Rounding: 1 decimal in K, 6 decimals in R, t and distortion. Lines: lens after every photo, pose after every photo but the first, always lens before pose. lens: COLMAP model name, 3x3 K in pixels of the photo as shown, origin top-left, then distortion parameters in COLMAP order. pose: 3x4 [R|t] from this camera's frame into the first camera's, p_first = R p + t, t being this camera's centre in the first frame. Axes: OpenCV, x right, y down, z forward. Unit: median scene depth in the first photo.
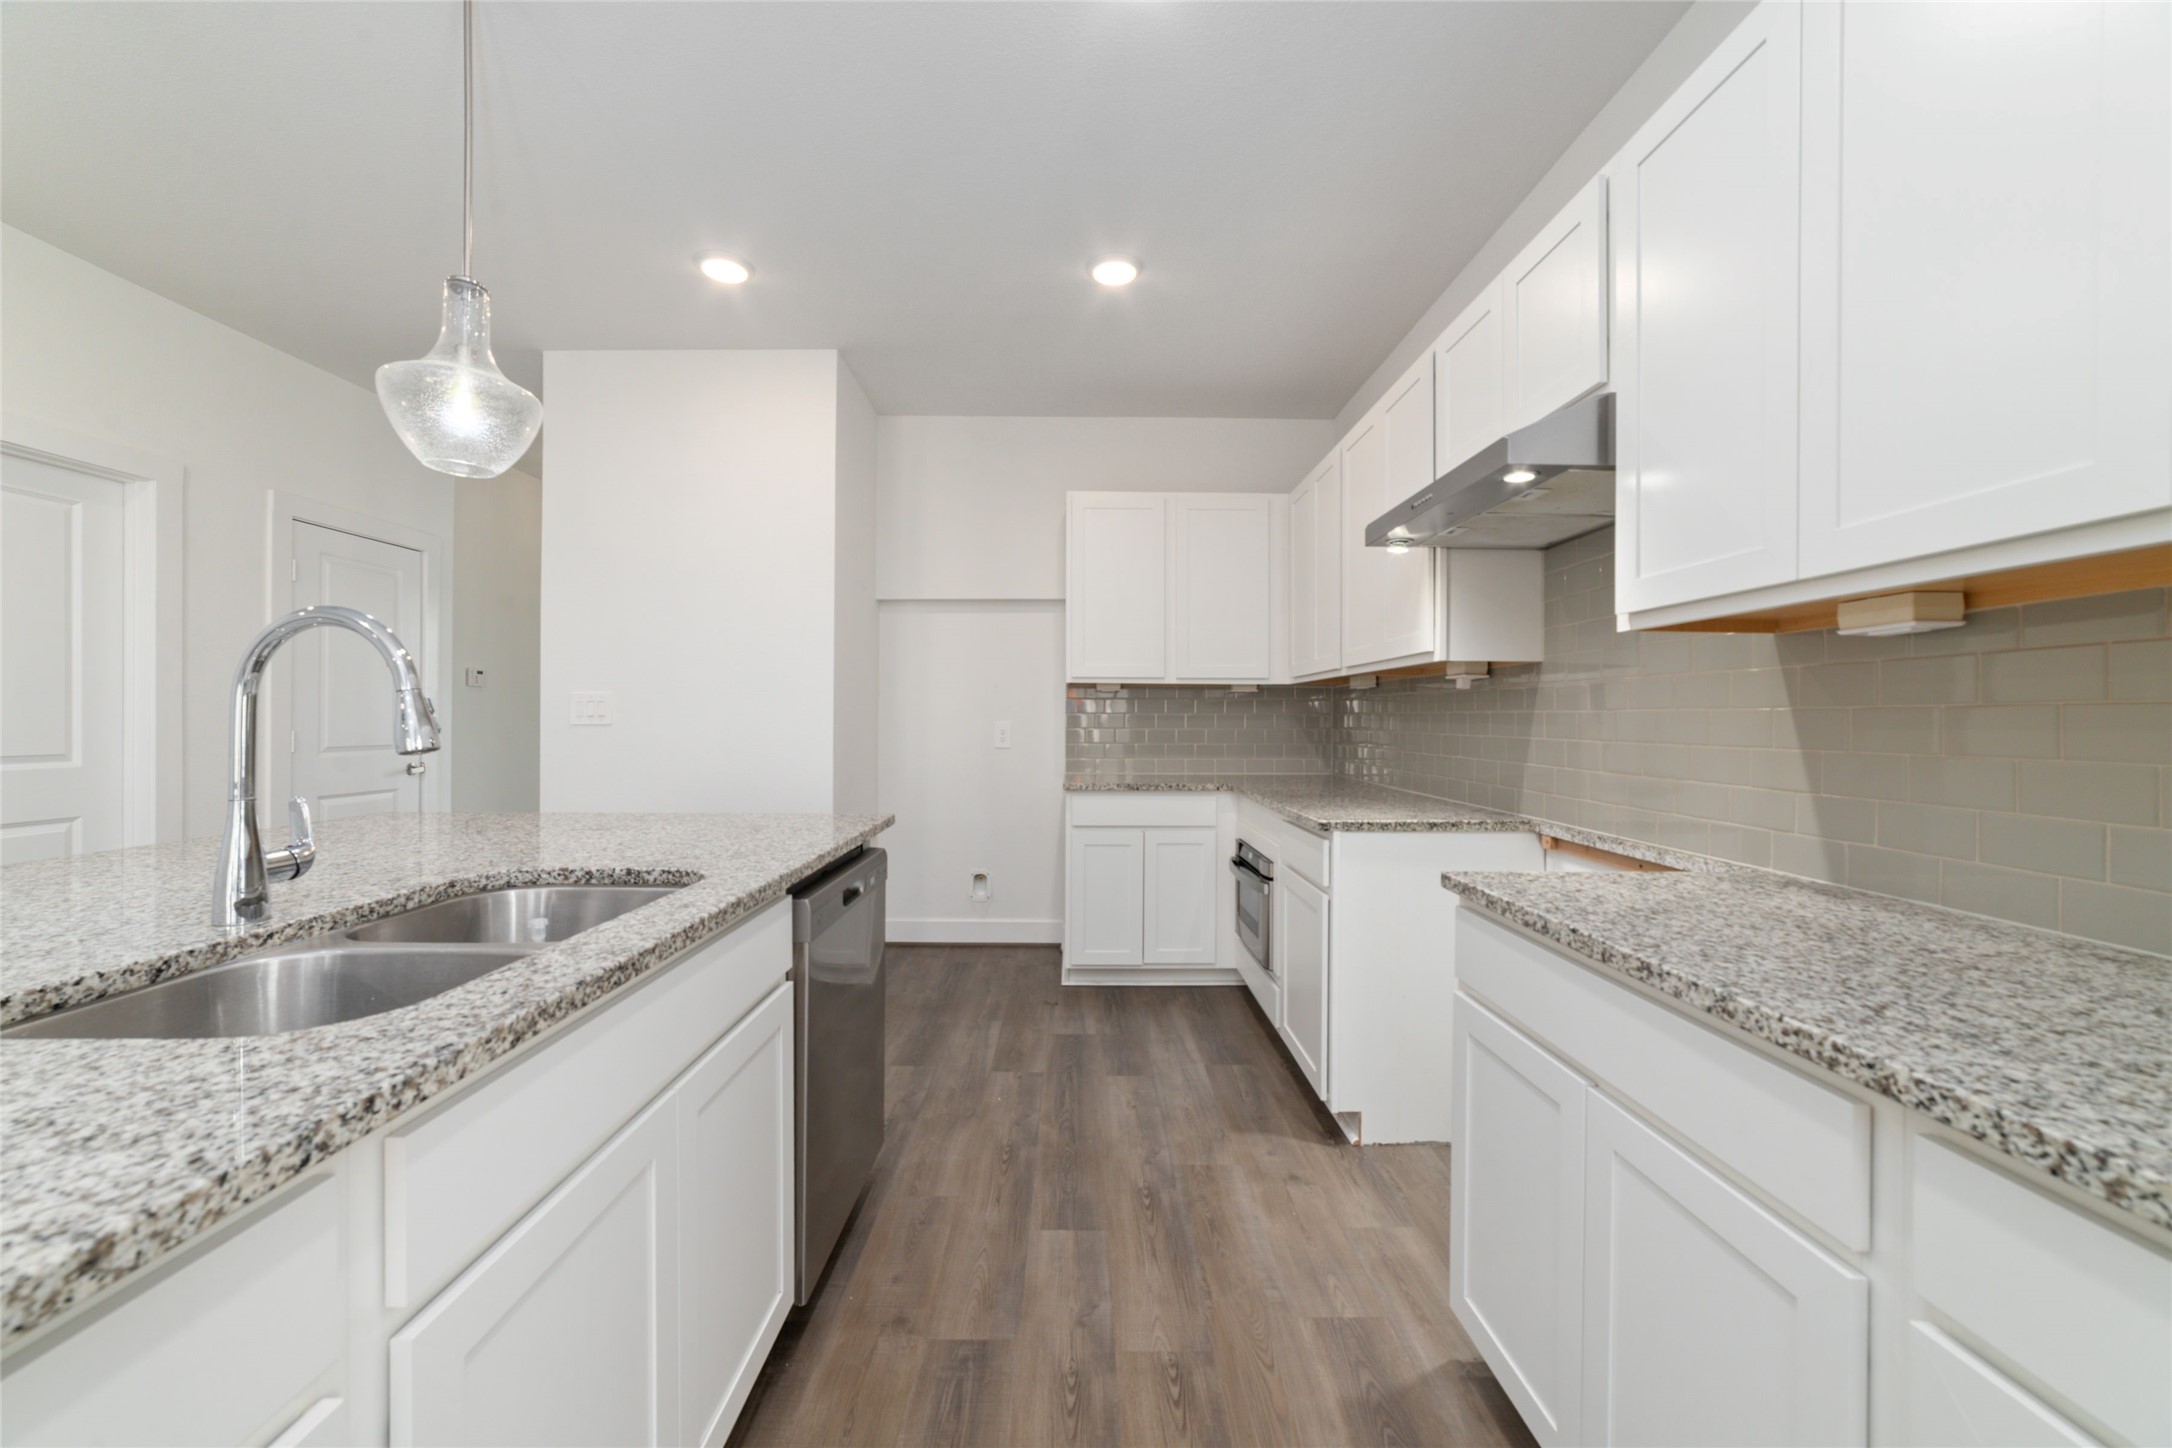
lens RADIAL K [[824.1, 0, 1084.5], [0, 824.1, 719.9], [0, 0, 1]] dist [-0.000975, -0.000261]
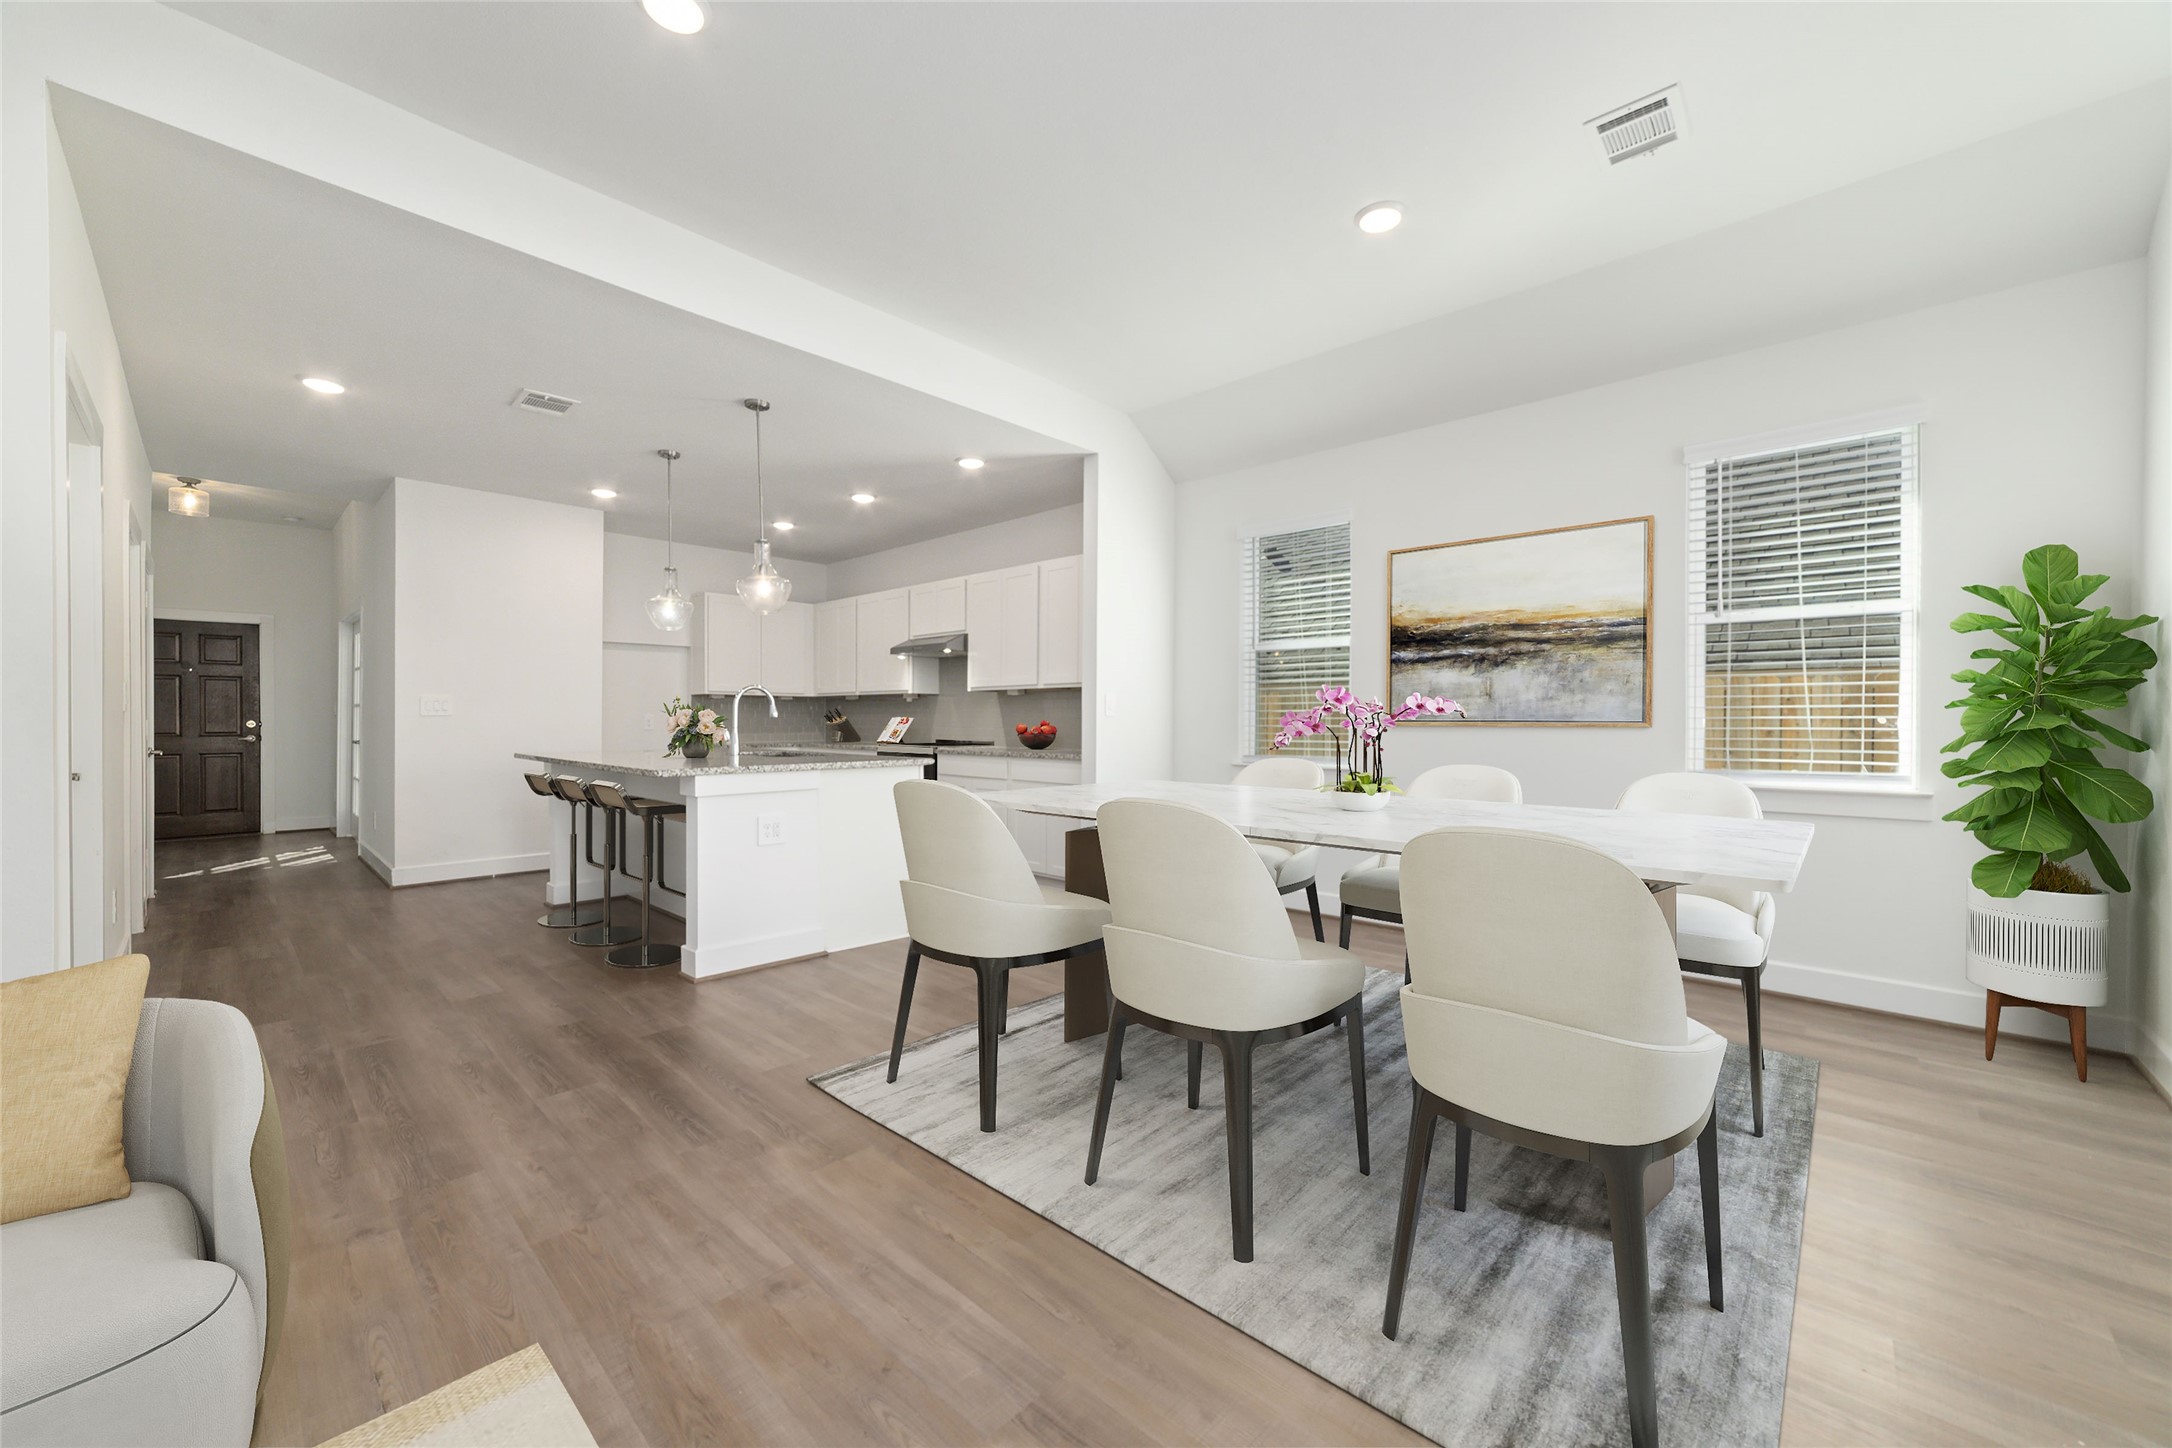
lens RADIAL K [[824.1, 0, 1073.4], [0, 824.1, 718.3], [0, 0, 1]] dist [-0.000975, -0.000261]
pose [[0.694699, -0.002414, 0.719297, -1.342346], [-0.003035, 0.999976, 0.006288, -0.000715], [-0.719294, -0.006551, 0.694675, -1.542246]]
